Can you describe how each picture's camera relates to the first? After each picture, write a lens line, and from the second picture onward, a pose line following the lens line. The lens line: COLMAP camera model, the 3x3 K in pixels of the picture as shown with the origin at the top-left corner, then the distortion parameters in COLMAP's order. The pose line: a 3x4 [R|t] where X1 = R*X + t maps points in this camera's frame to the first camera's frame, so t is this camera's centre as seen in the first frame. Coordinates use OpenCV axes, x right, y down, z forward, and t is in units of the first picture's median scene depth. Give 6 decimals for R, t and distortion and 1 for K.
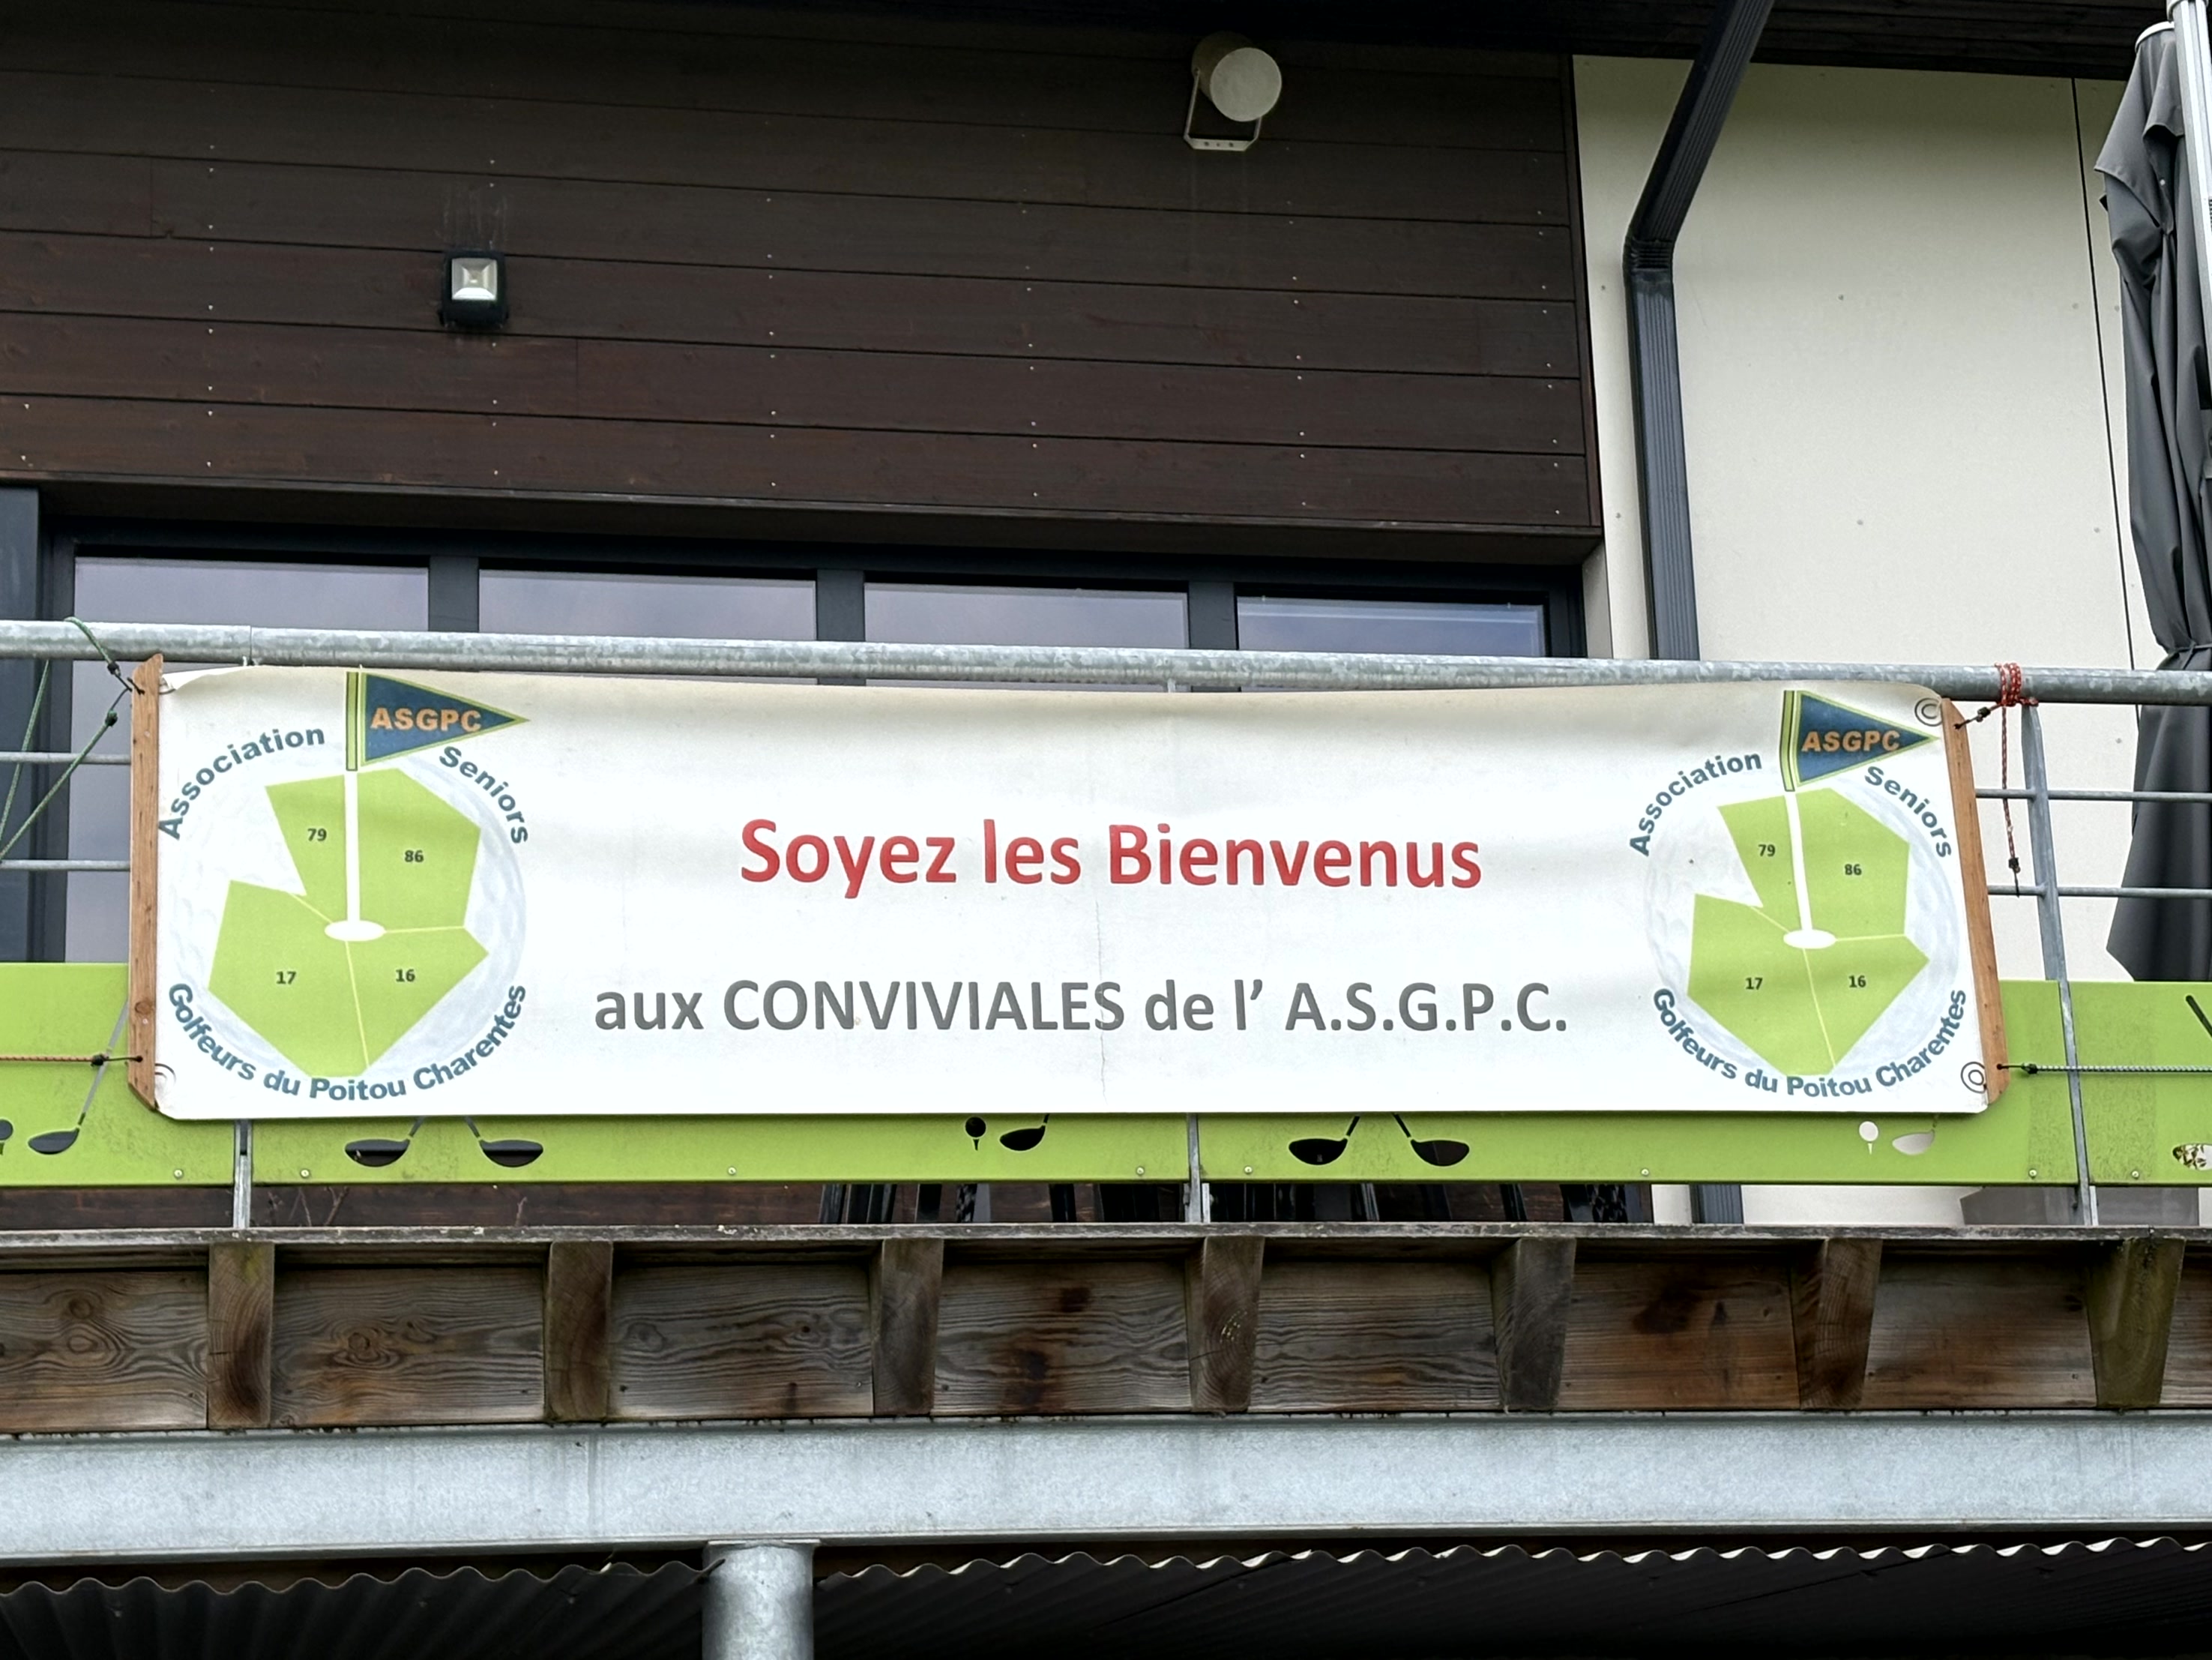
lens RADIAL K [[4263.9, 0, 1102.9], [0, 4263.9, 835.0], [0, 0, 1]] dist [0.113141, 0.000000]
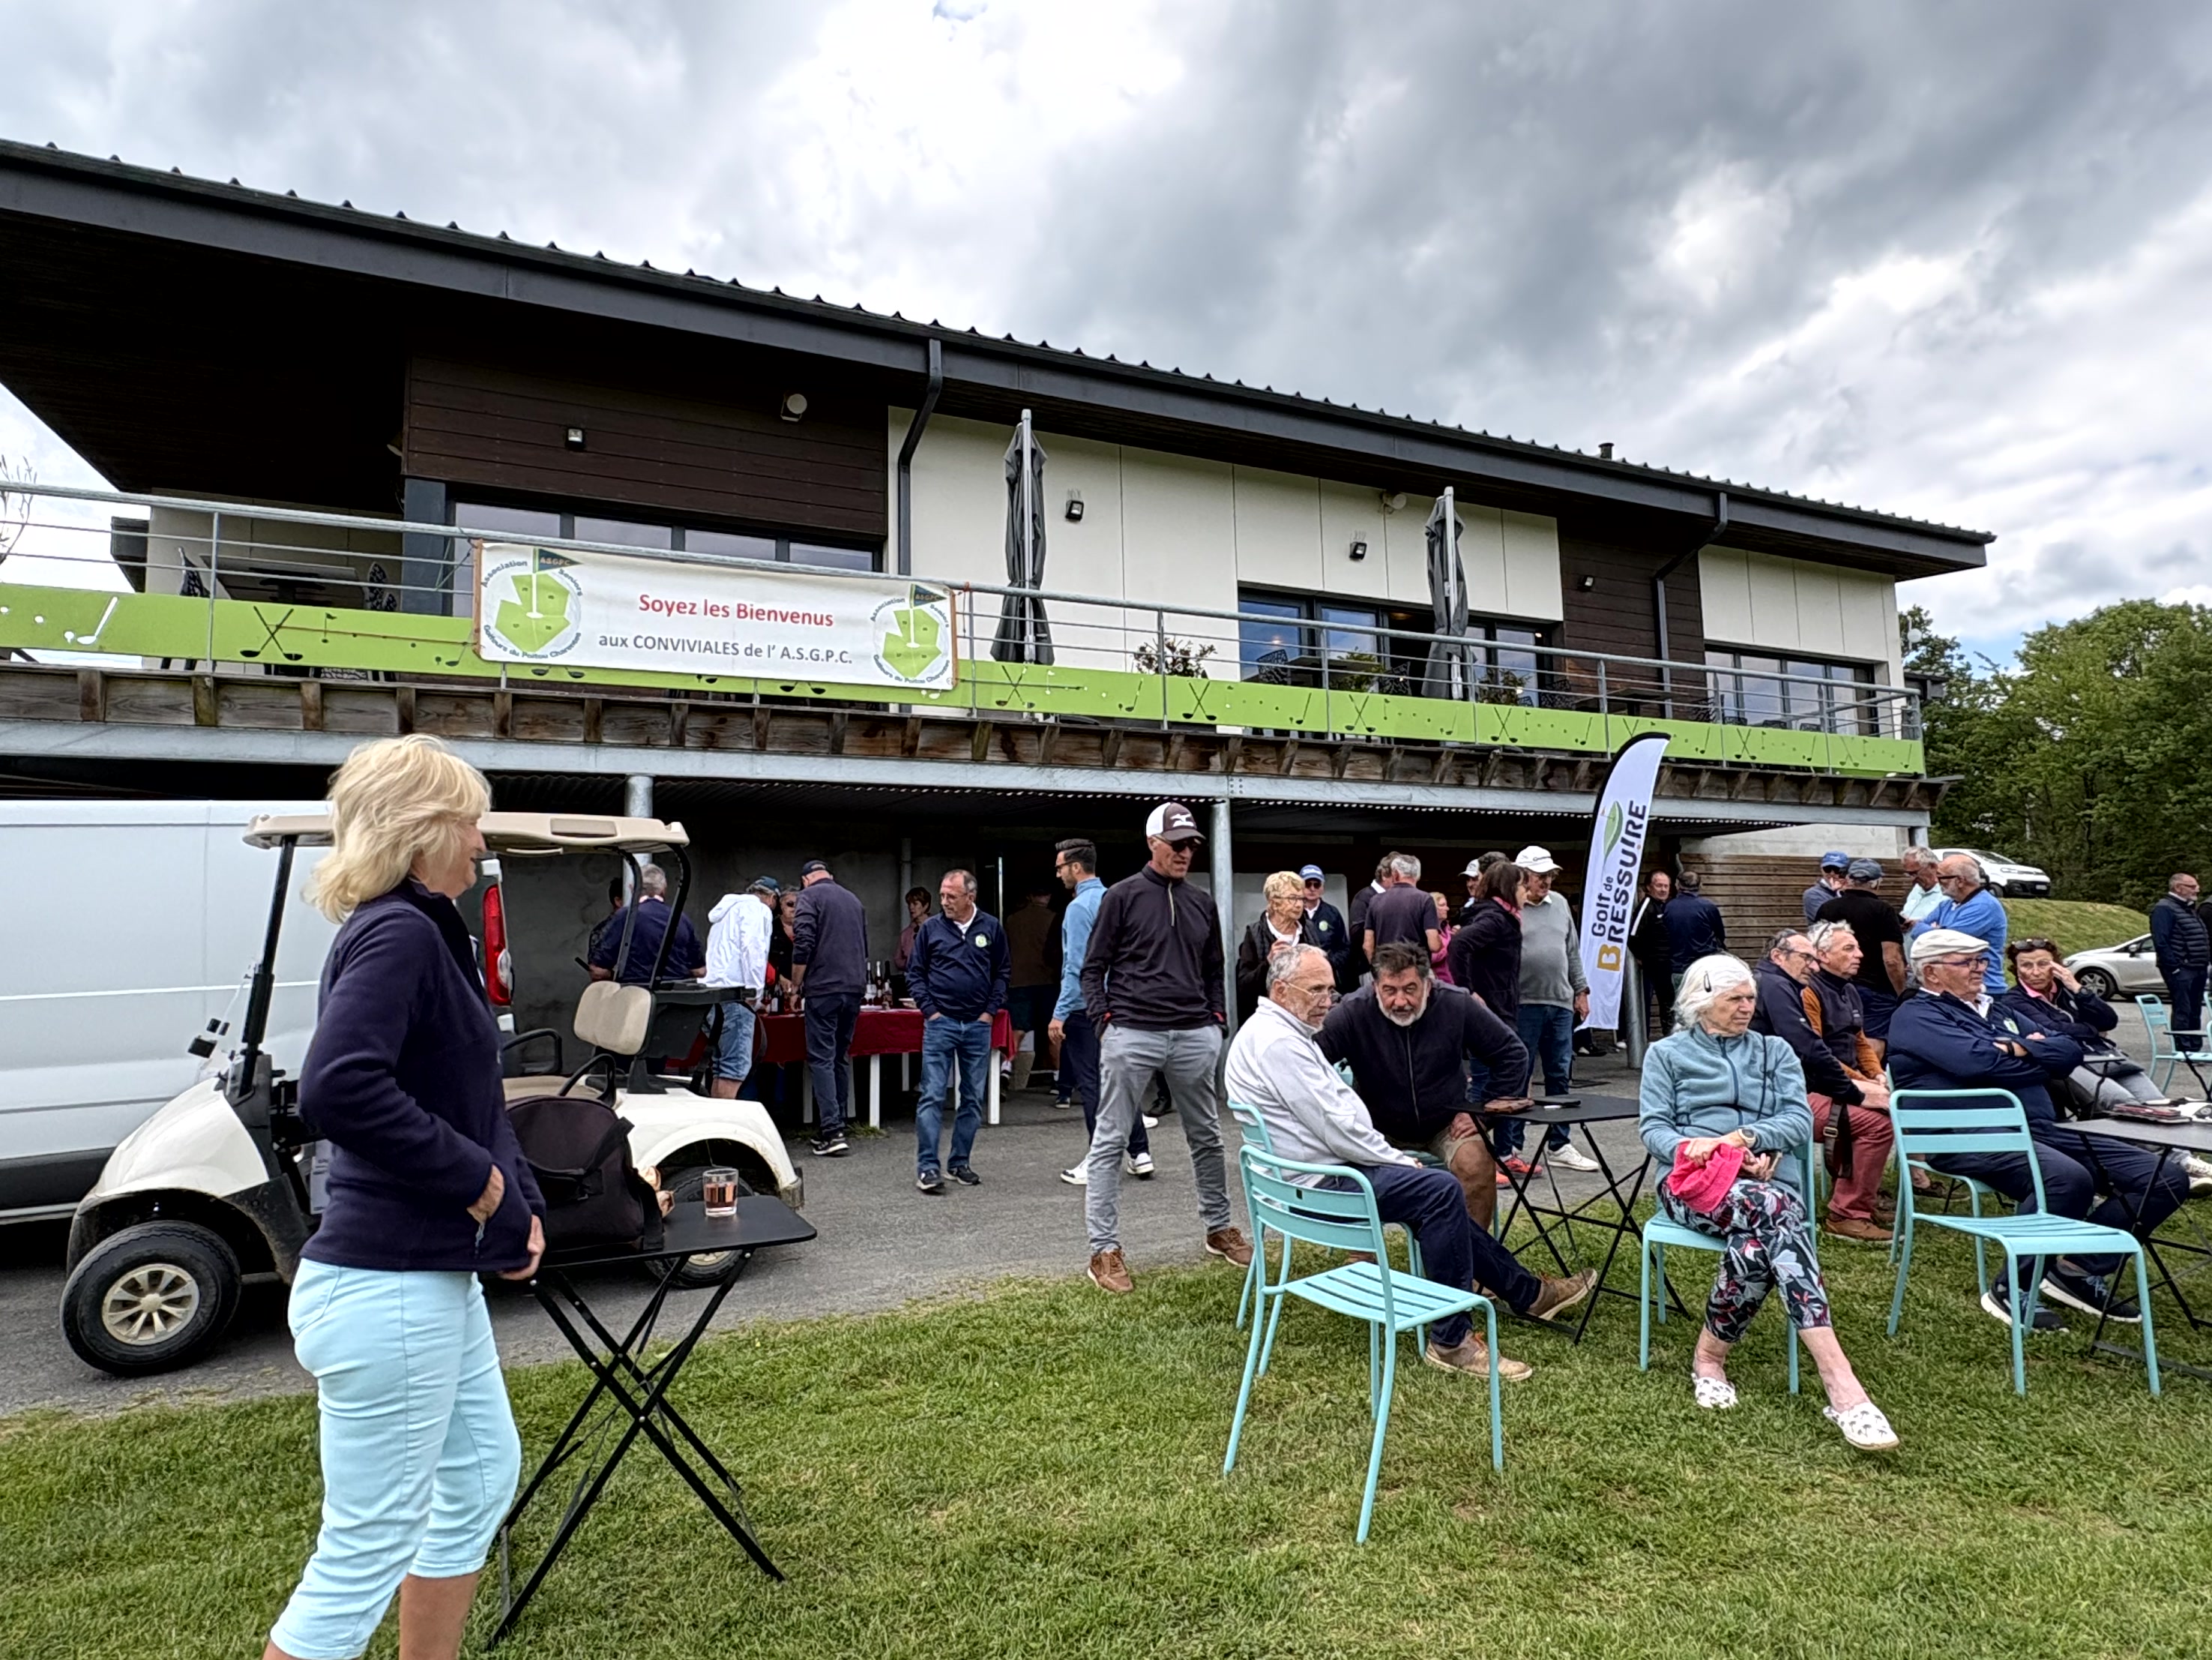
lens RADIAL K [[1282.1, 0, 1109.6], [0, 1282.1, 834.4], [0, 0, 1]] dist [-0.003935, 0.003131]
pose [[0.971513, 0.041785, 0.233275, 0.069796], [-0.082932, 0.982038, 0.169478, -0.022466], [-0.222003, -0.183996, 0.957528, -0.270697]]
